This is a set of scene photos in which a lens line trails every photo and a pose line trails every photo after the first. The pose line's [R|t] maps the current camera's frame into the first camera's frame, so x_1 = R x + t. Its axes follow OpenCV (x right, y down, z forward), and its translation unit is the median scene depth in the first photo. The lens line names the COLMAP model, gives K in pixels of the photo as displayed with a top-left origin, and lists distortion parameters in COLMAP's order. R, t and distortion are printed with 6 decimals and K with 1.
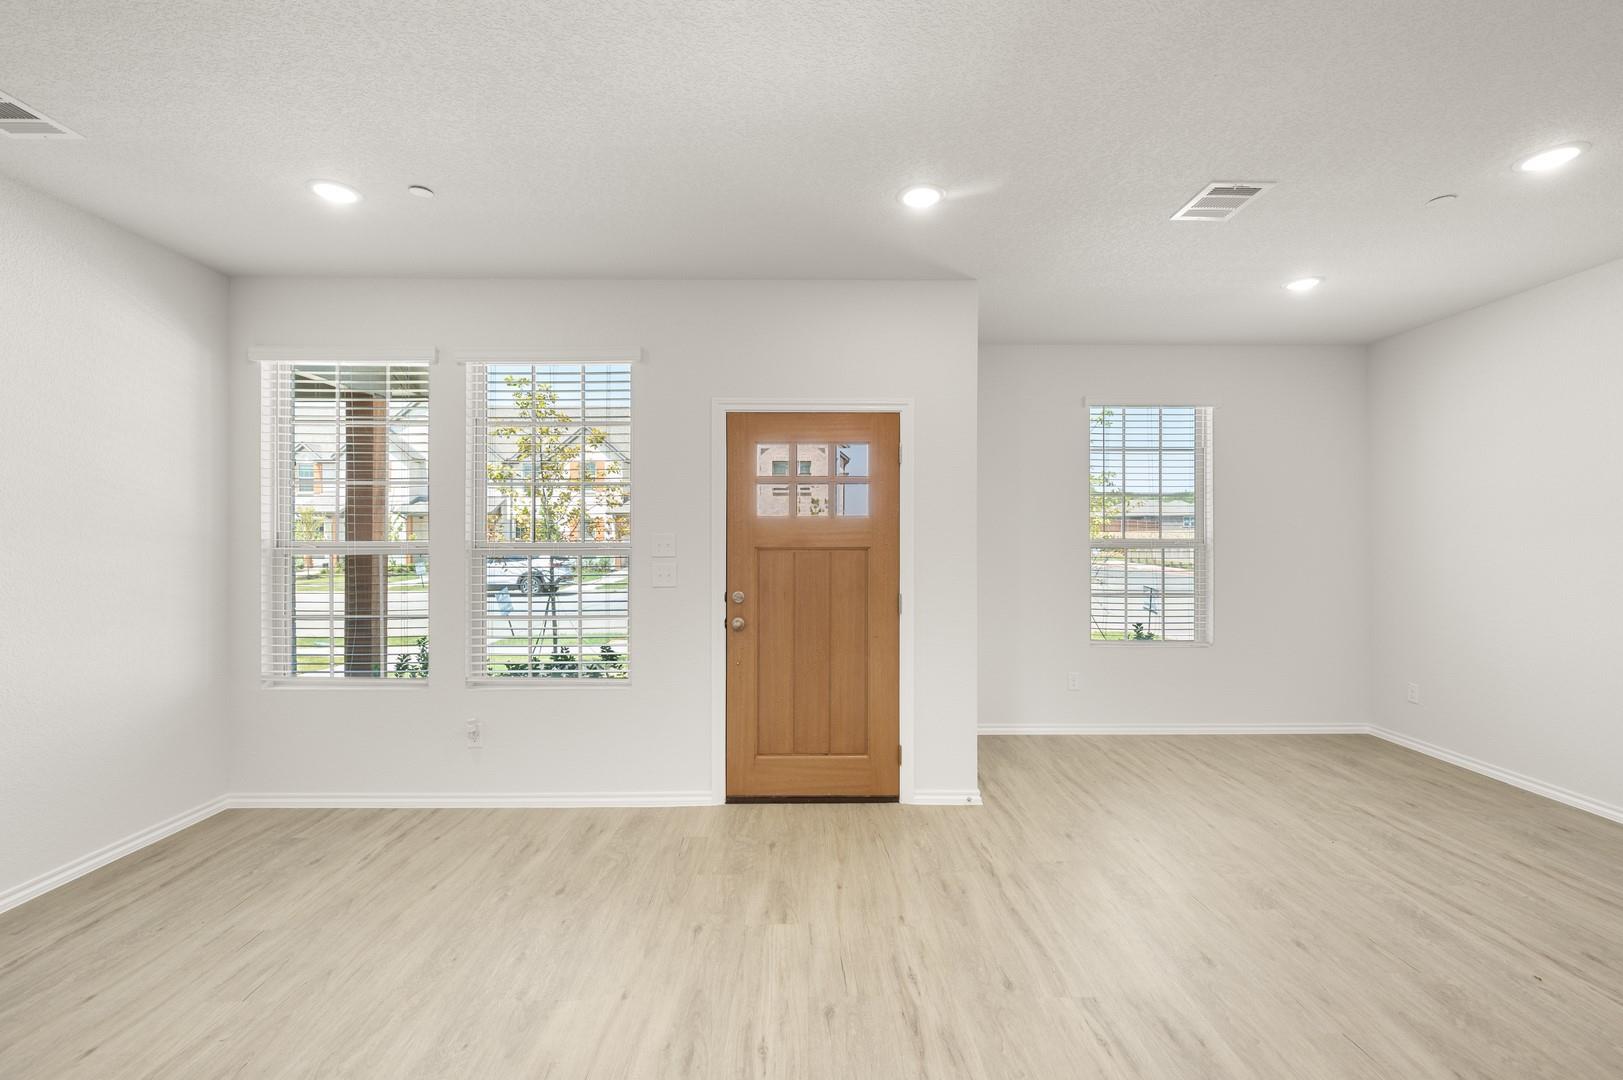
lens RADIAL K [[686.1, 0, 808.8], [0, 686.1, 534.6], [0, 0, 1]] dist [0.001878, -0.000214]
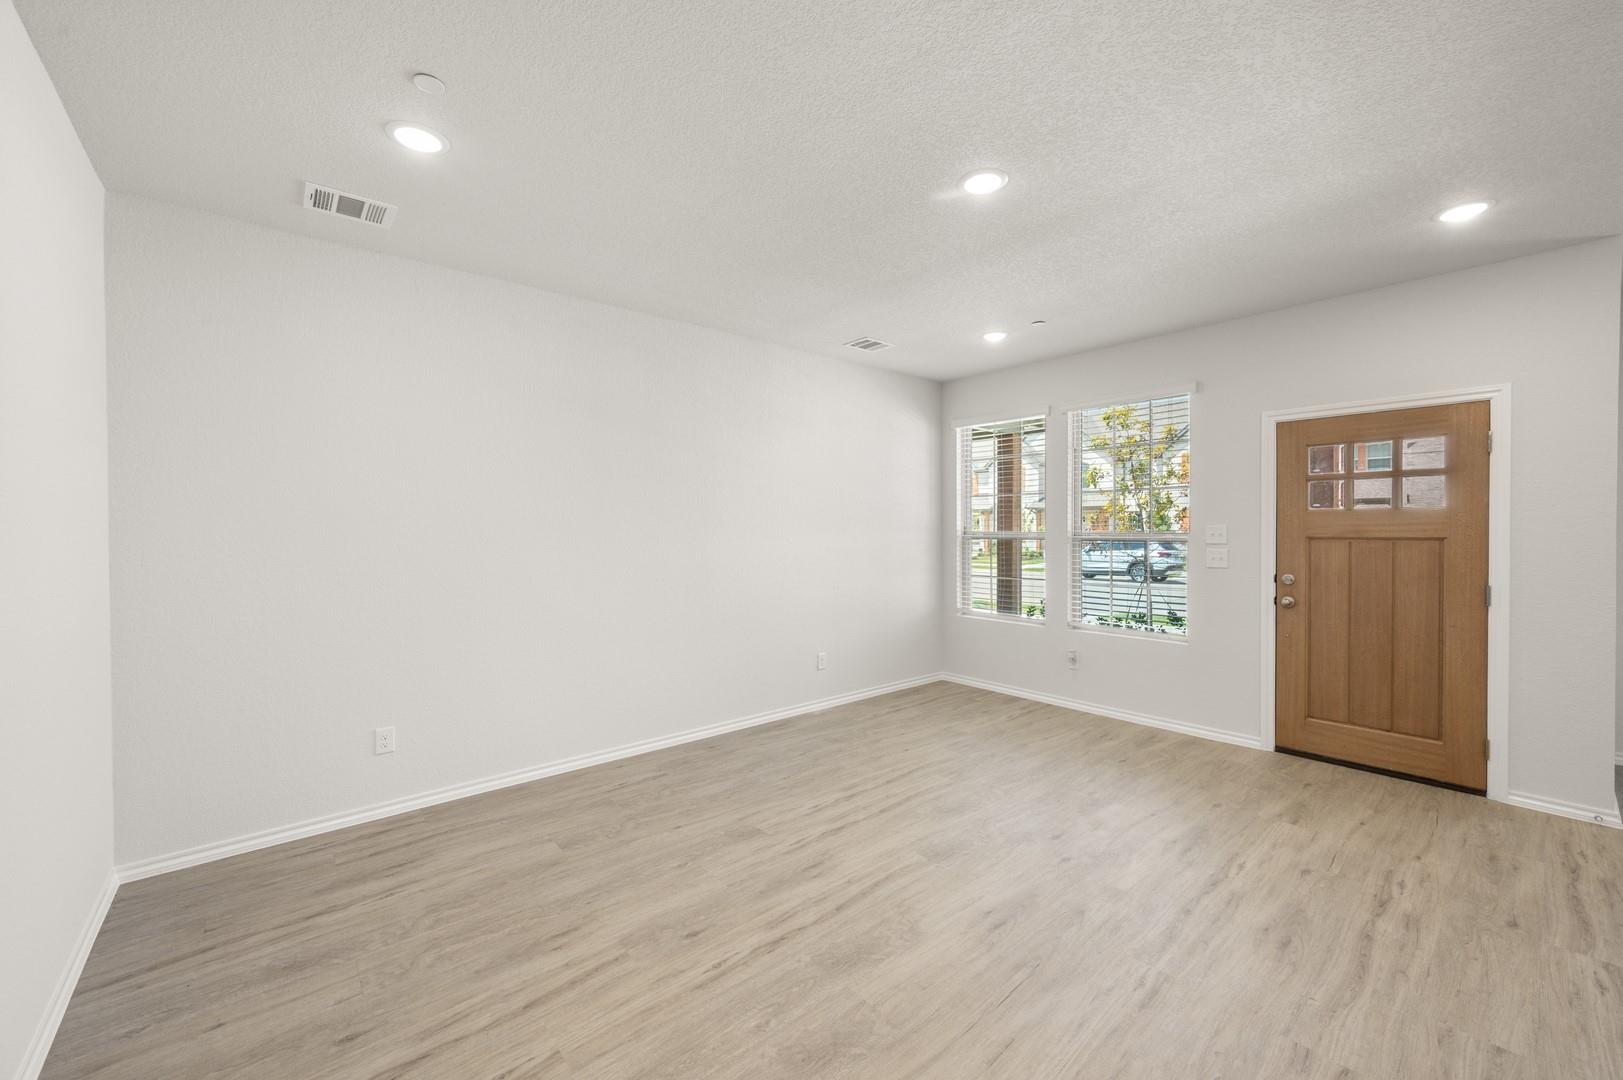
lens RADIAL K [[640.3, 0, 814.3], [0, 640.3, 539.2], [0, 0, 1]] dist [-0.000966, -0.000058]
pose [[0.648949, 0.009575, -0.760771, 0.204521], [0.006747, 0.999809, 0.018339, -0.002933], [0.760802, -0.017034, 0.648761, -0.328483]]
